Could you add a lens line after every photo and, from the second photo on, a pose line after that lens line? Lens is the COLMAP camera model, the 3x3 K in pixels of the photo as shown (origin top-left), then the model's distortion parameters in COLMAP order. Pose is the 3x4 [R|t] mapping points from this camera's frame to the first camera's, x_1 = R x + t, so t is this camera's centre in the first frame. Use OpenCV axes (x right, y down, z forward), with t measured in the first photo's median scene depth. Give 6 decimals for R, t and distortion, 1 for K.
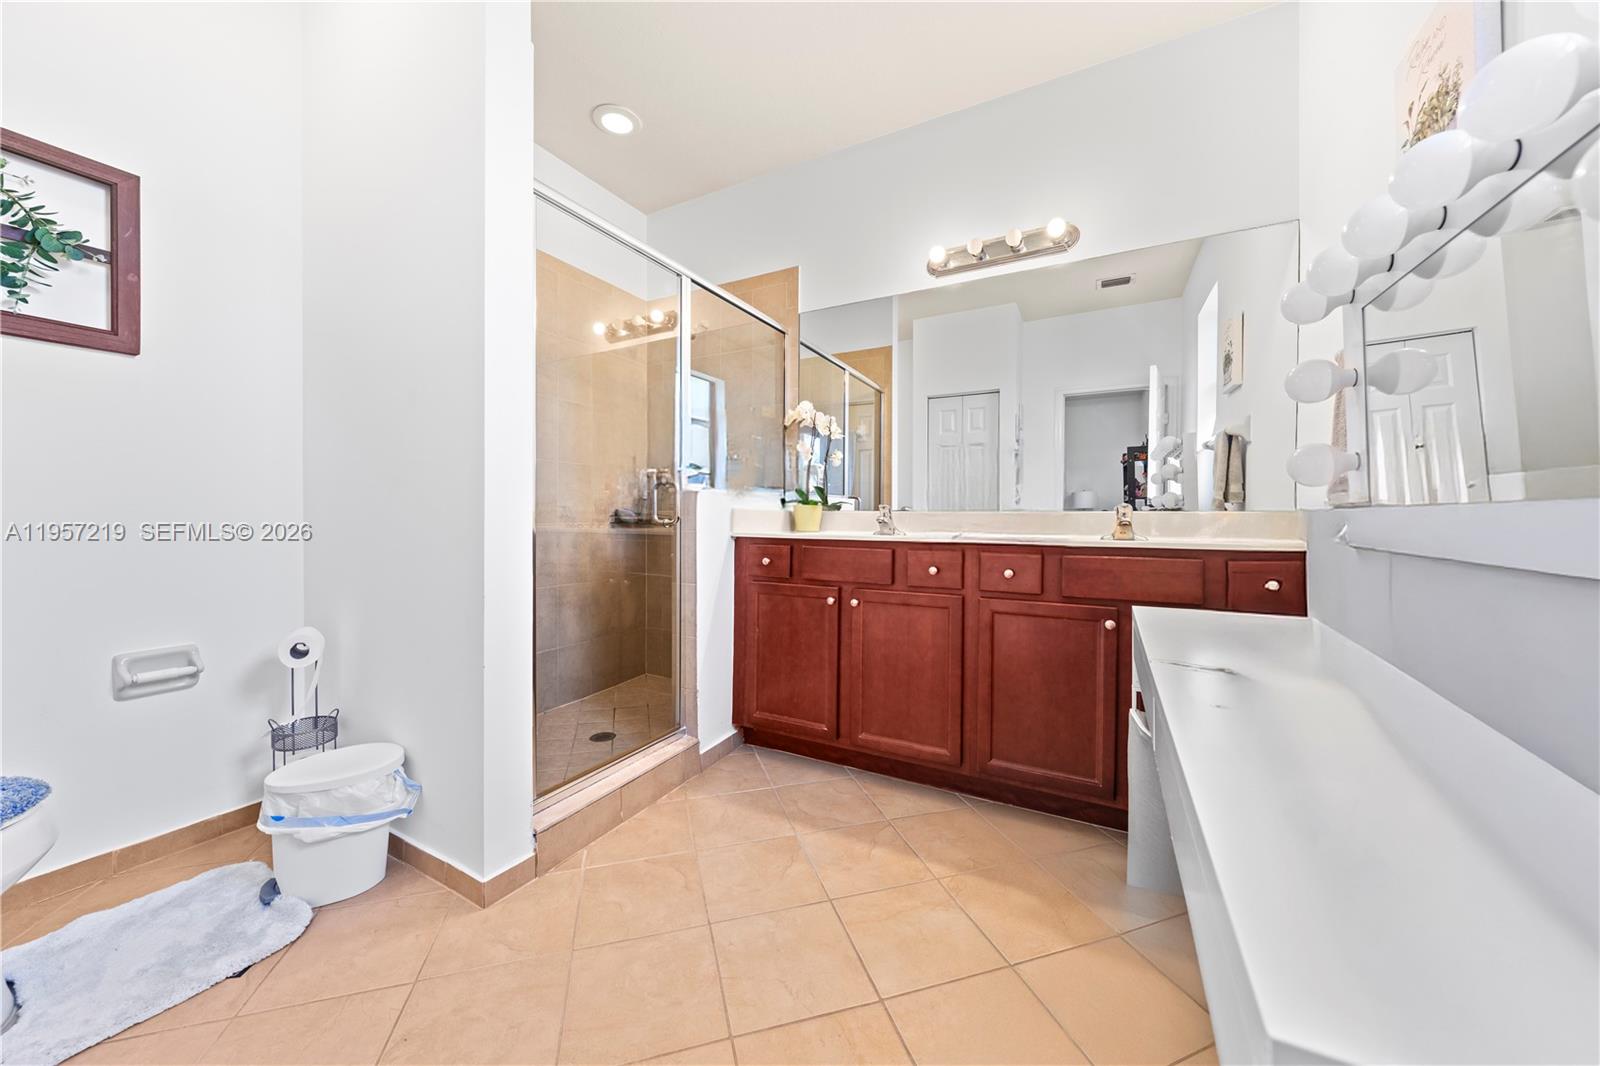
lens RADIAL K [[559.8, 0, 793.2], [0, 559.8, 521.2], [0, 0, 1]] dist [-0.006668, -0.000169]
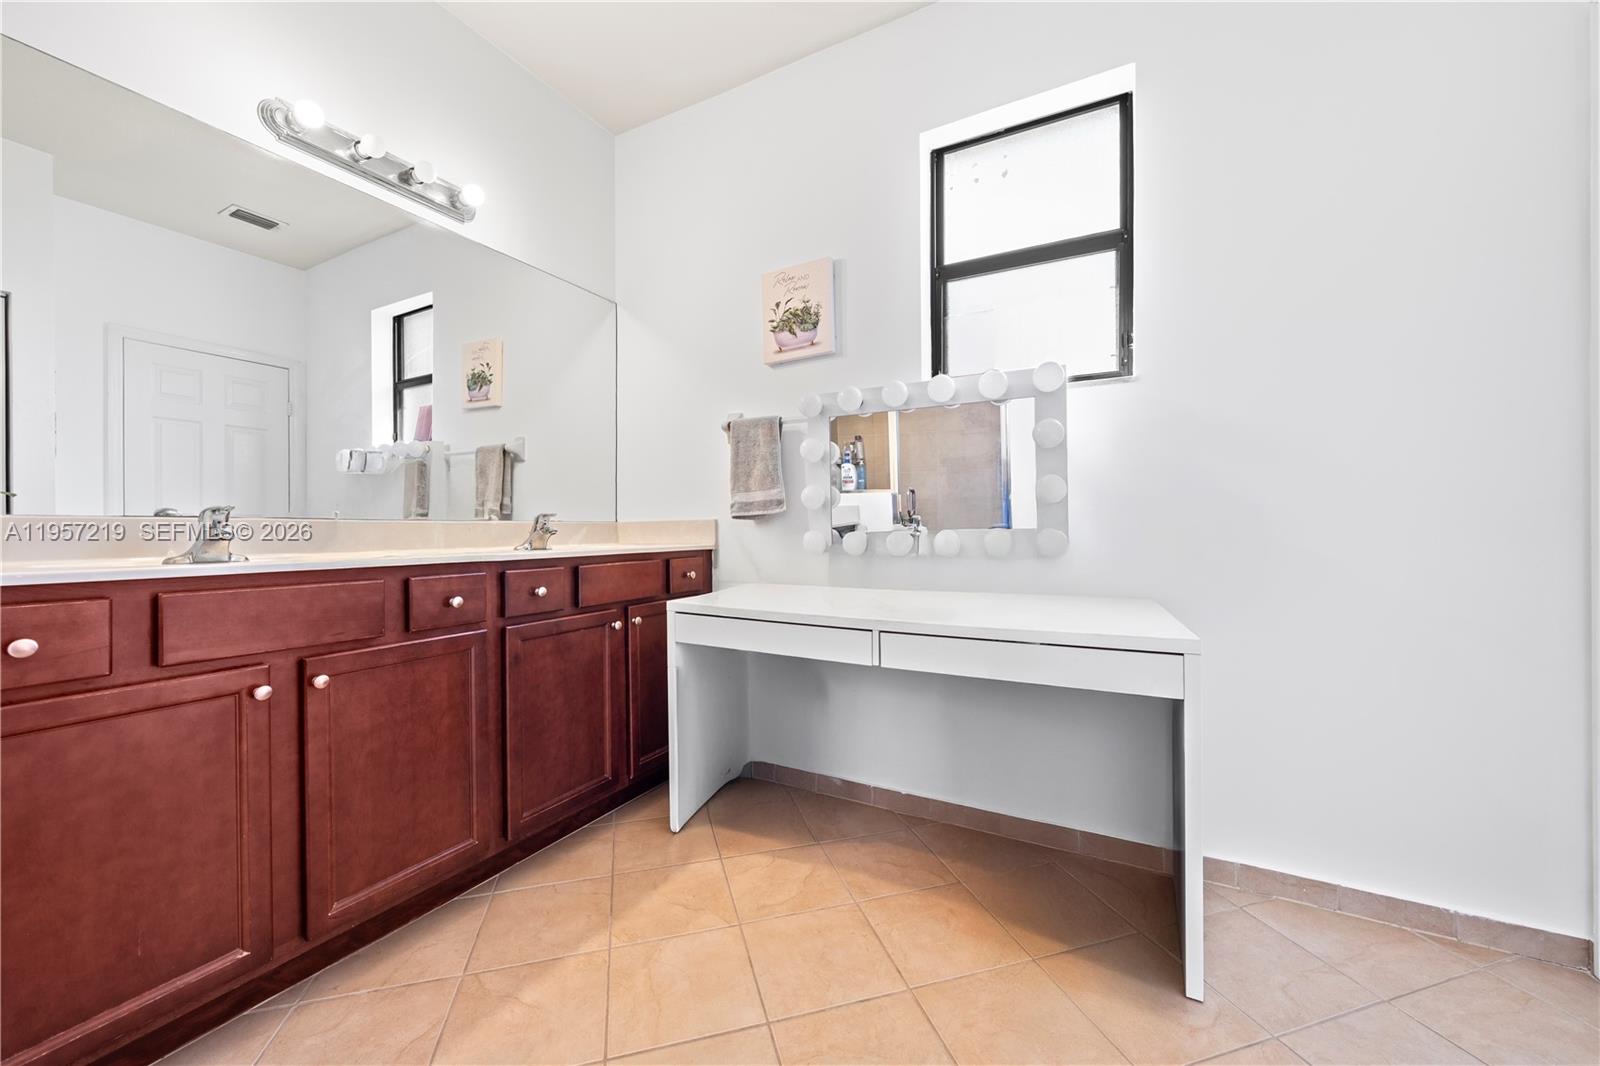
lens RADIAL K [[602.5, 0, 802.2], [0, 602.5, 528.1], [0, 0, 1]] dist [-0.004642, -0.000532]
pose [[-0.007597, -0.005581, 0.999956, -0.472368], [0.009920, 0.999935, 0.005656, -0.006556], [-0.999922, 0.009963, -0.007541, 0.498534]]
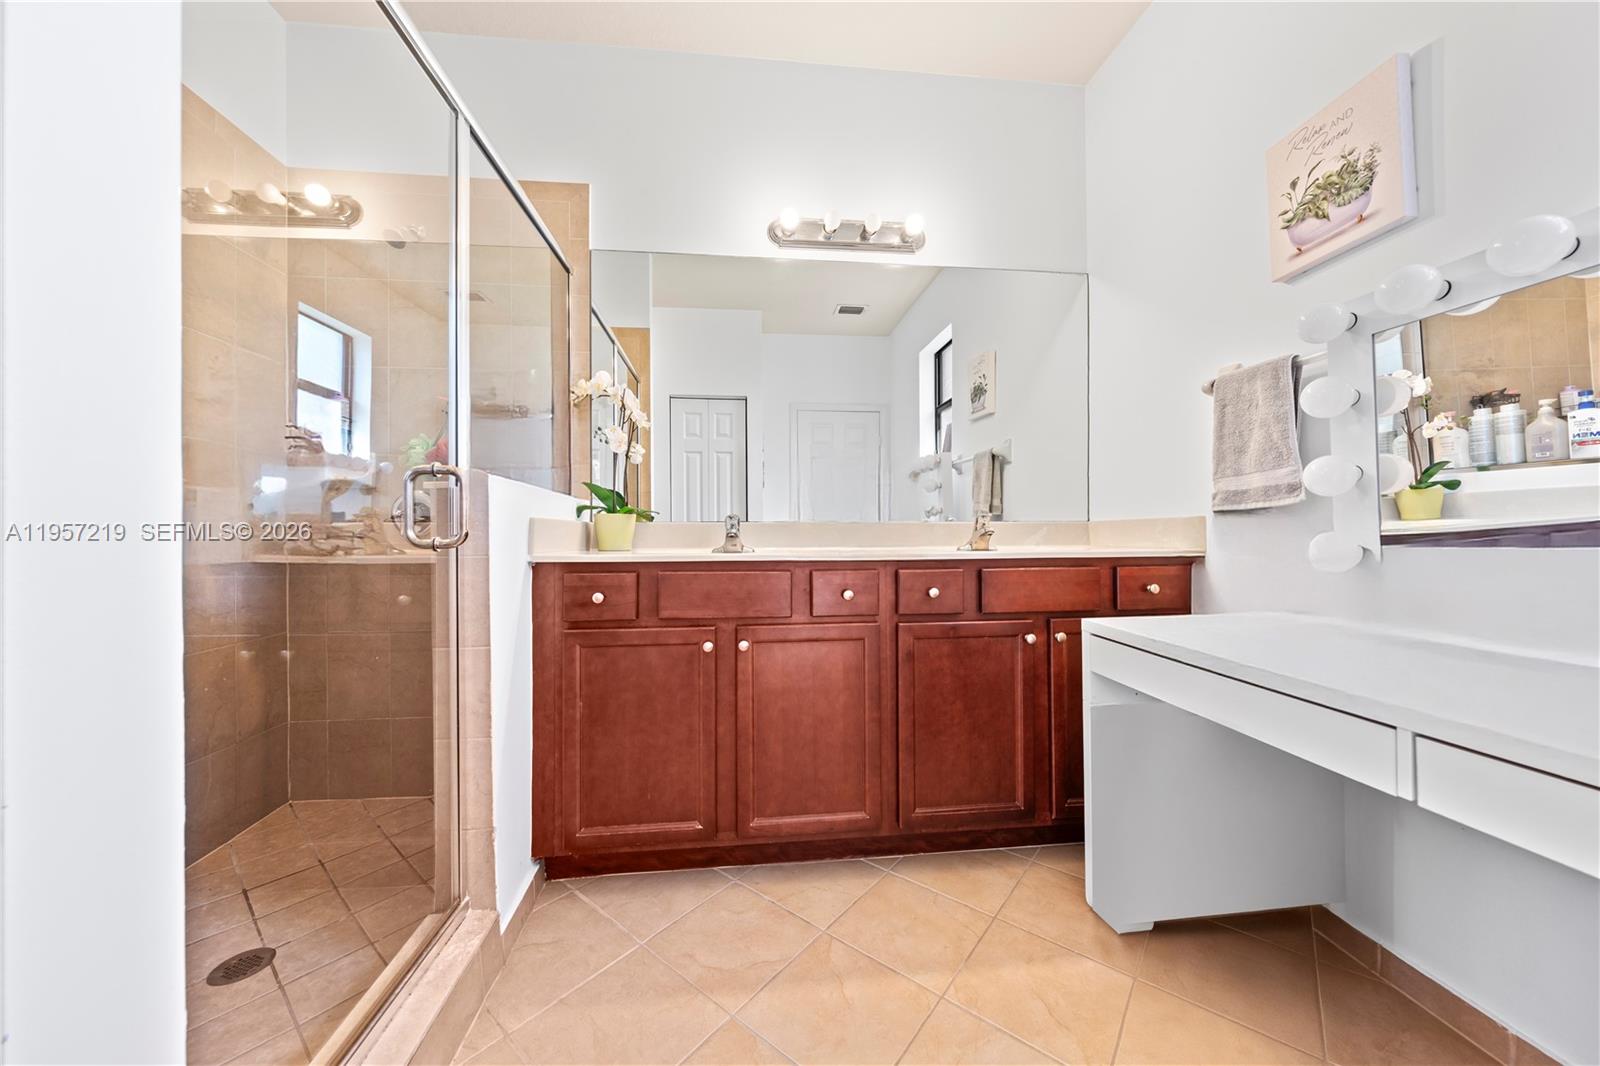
lens RADIAL K [[559.8, 0, 796.4], [0, 559.8, 529.5], [0, 0, 1]] dist [-0.006668, -0.000169]
pose [[0.821772, -0.008740, 0.569750, -0.241453], [0.013095, 0.999908, -0.003549, -0.004175], [-0.569666, 0.010377, 0.821811, 0.336365]]
